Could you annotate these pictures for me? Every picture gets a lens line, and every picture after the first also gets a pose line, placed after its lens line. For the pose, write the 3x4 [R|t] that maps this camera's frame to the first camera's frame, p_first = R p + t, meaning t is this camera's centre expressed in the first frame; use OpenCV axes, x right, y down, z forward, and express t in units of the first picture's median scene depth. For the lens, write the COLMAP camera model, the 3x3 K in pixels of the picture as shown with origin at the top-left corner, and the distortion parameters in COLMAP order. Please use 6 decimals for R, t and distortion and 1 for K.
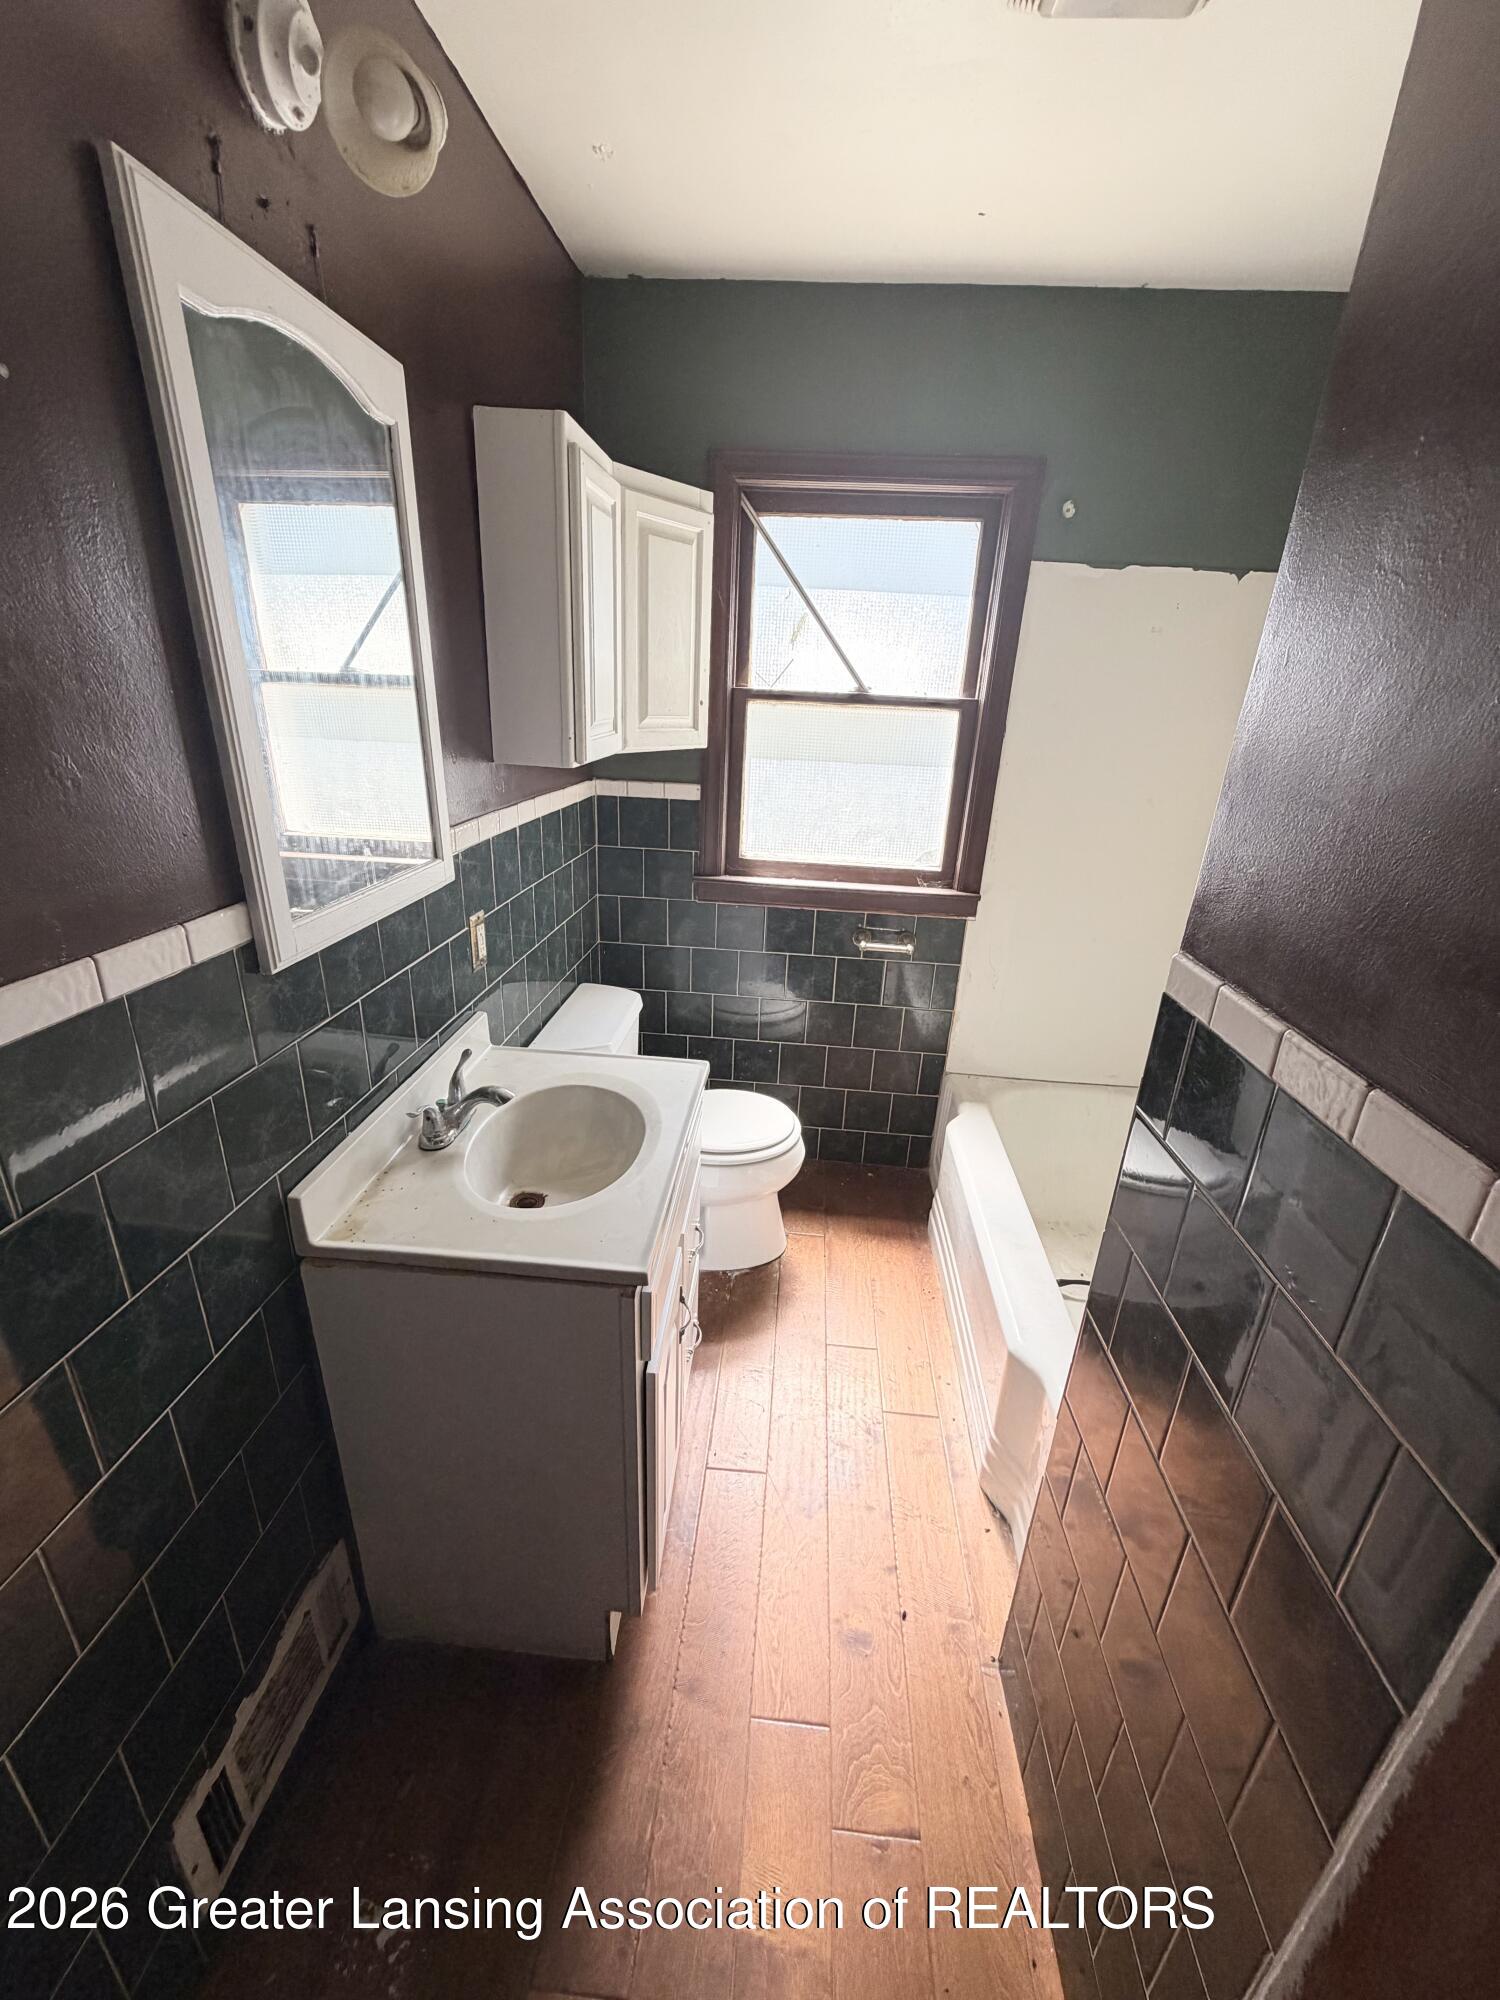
lens RADIAL K [[793.5, 0, 750.8], [0, 793.5, 992.2], [0, 0, 1]] dist [0.000471, 0.000335]
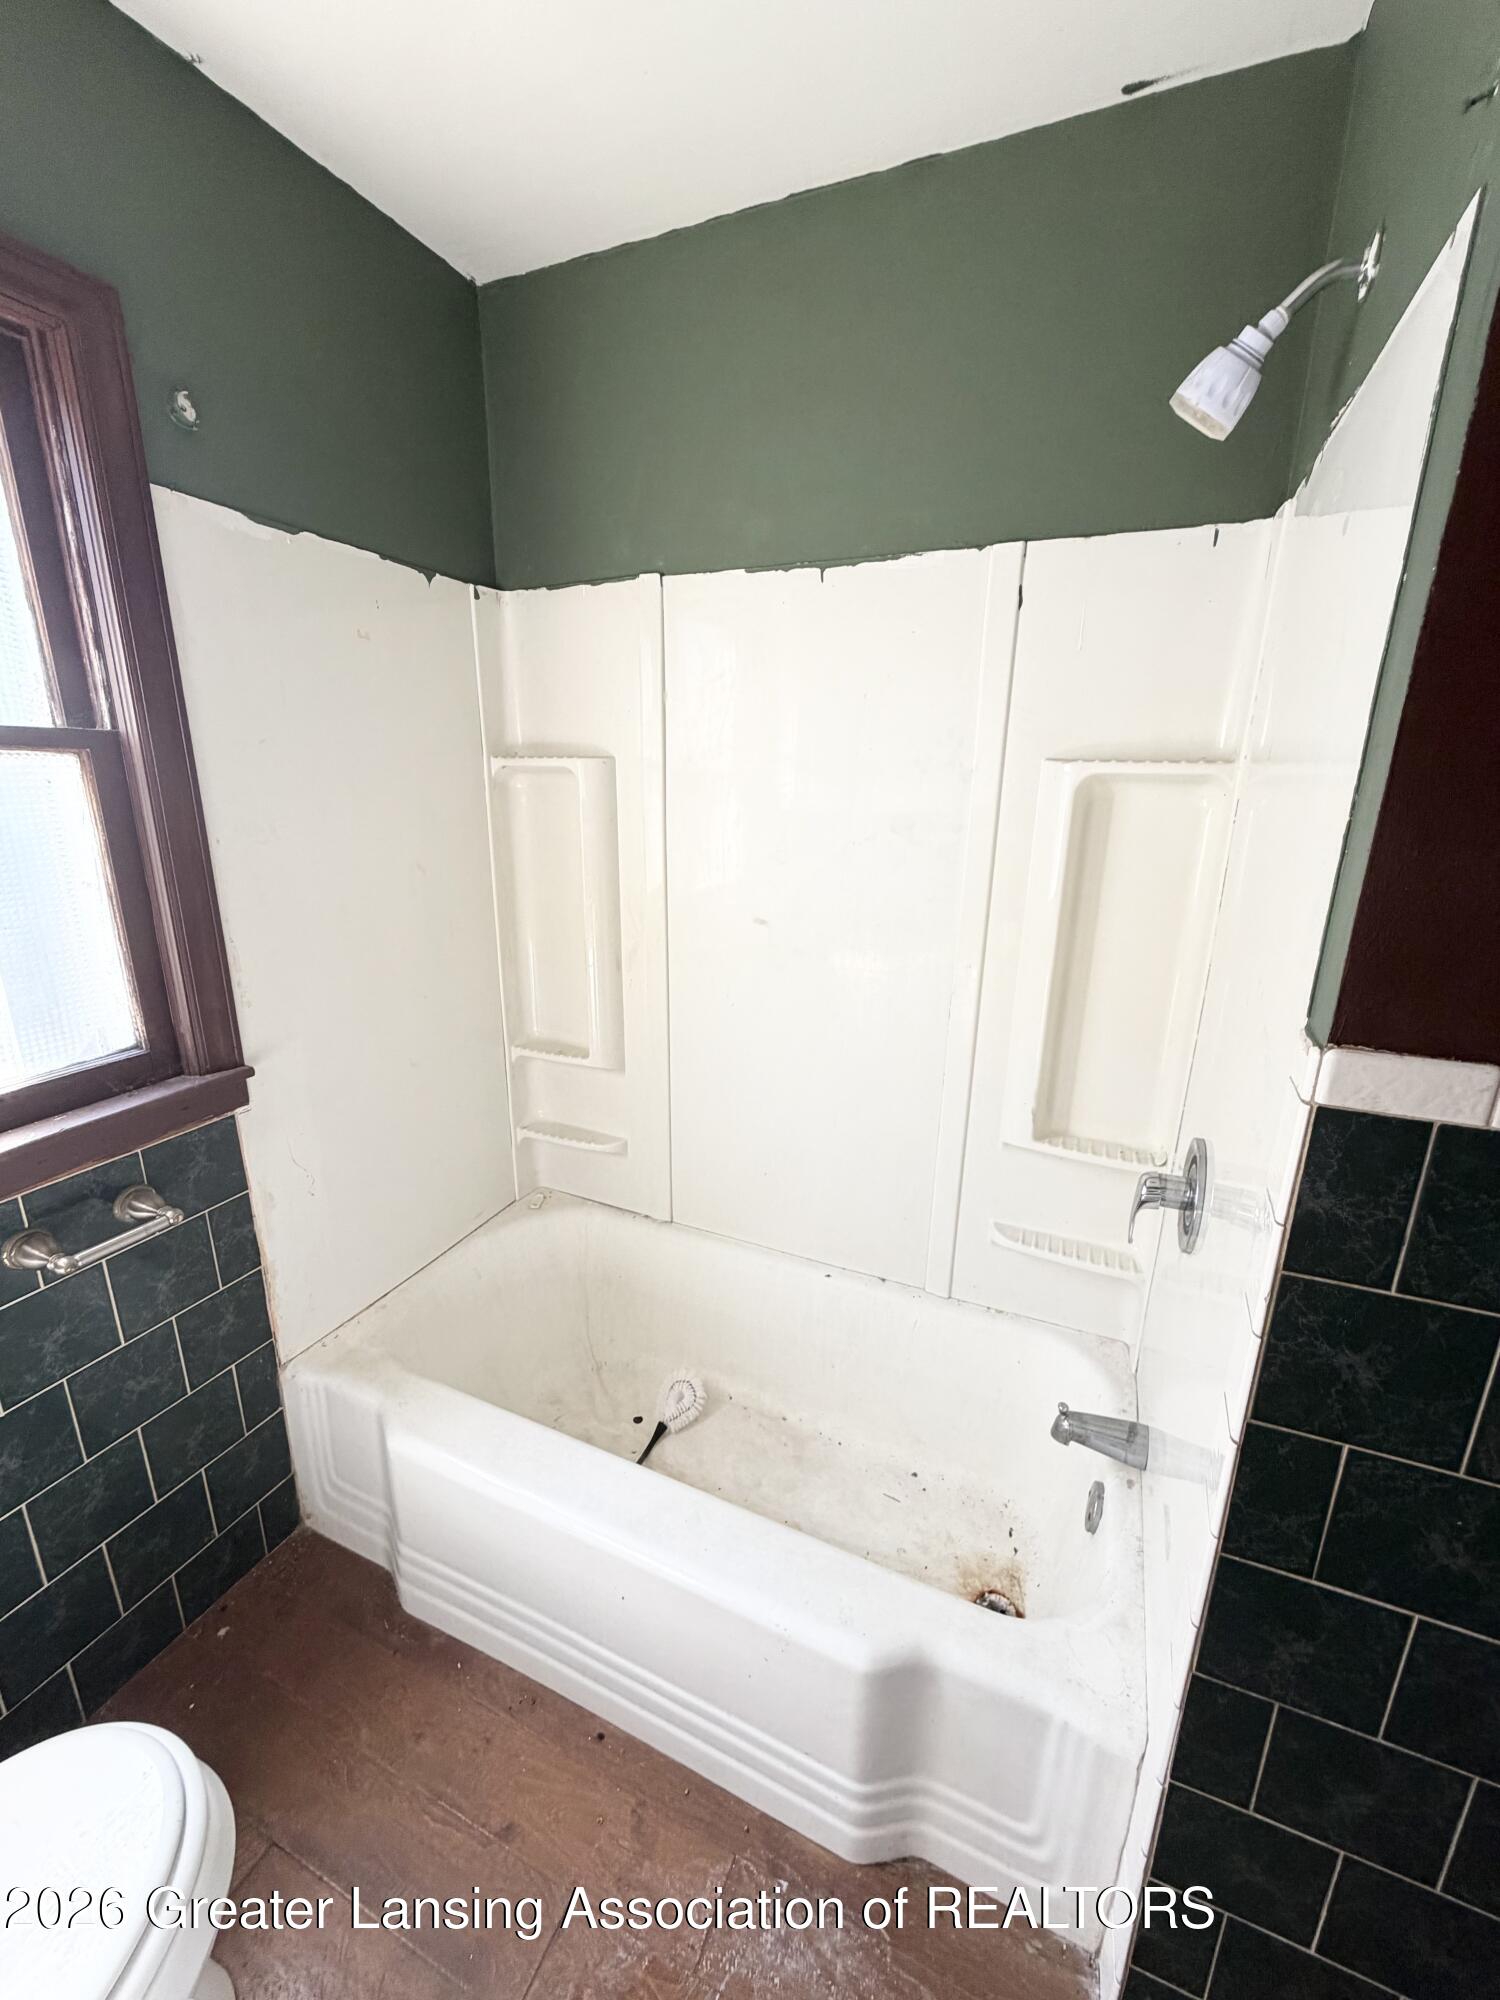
lens RADIAL K [[793.5, 0, 750.8], [0, 793.5, 992.2], [0, 0, 1]] dist [0.000471, 0.000335]
pose [[0.329509, -0.289212, 0.898766, -0.111580], [0.341262, 0.924054, 0.172234, -0.177652], [-0.880320, 0.249962, 0.403181, 0.525687]]
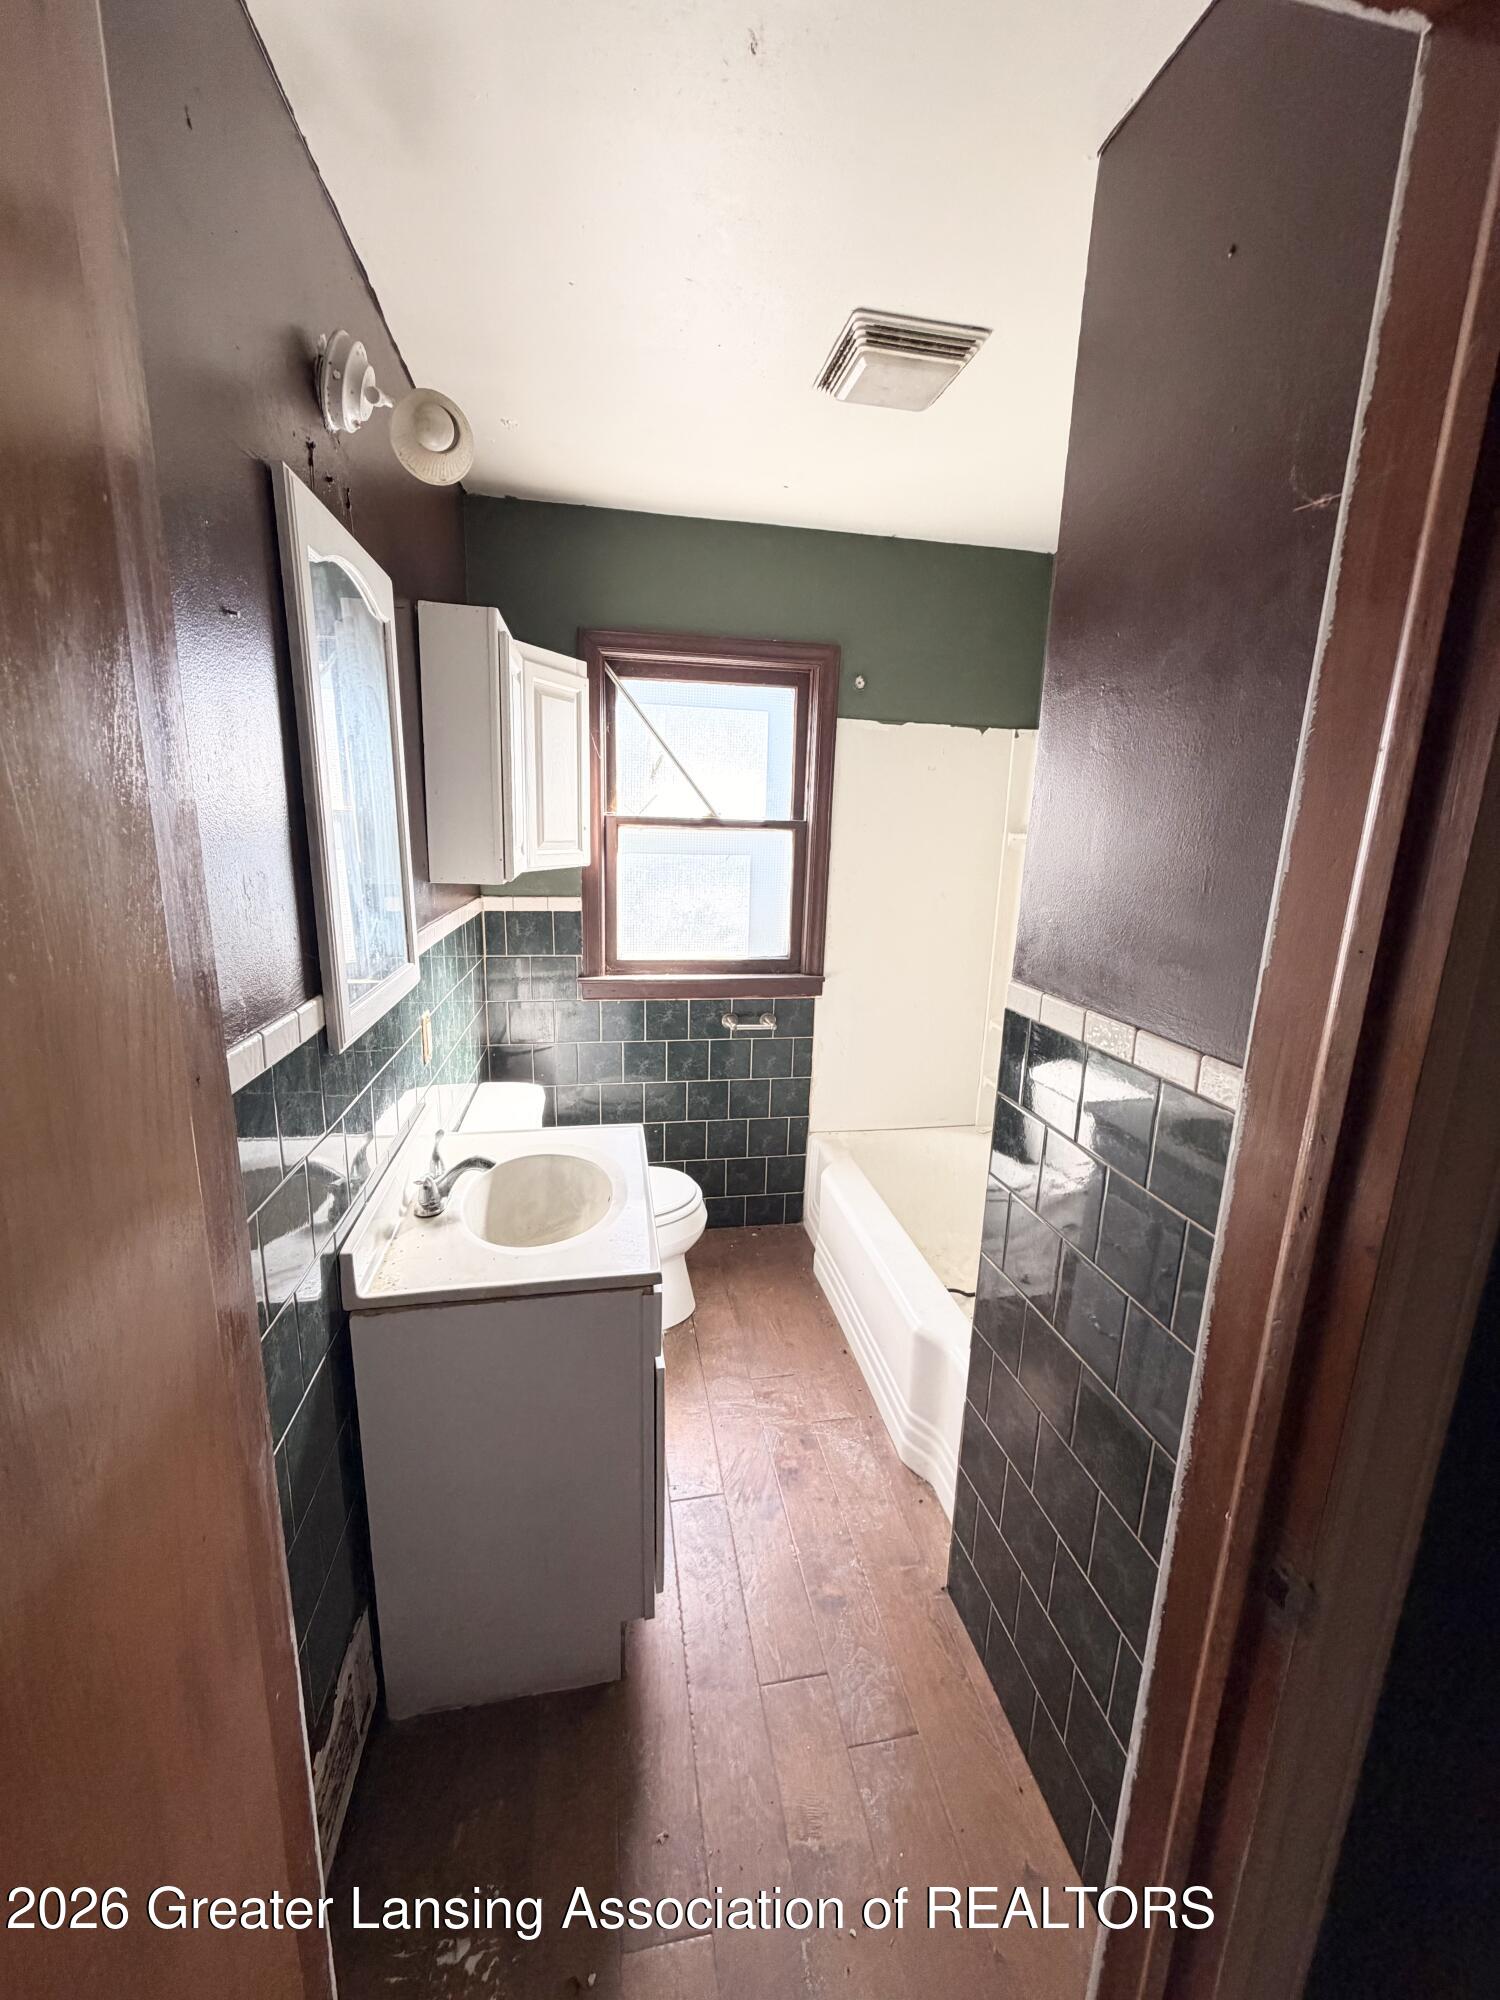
lens RADIAL K [[793.5, 0, 750.8], [0, 793.5, 992.2], [0, 0, 1]] dist [0.000471, 0.000335]
pose [[0.965589, -0.071606, 0.250020, -0.145739], [0.106199, 0.986108, -0.127721, 0.051197], [-0.237401, 0.149878, 0.959780, -0.151214]]
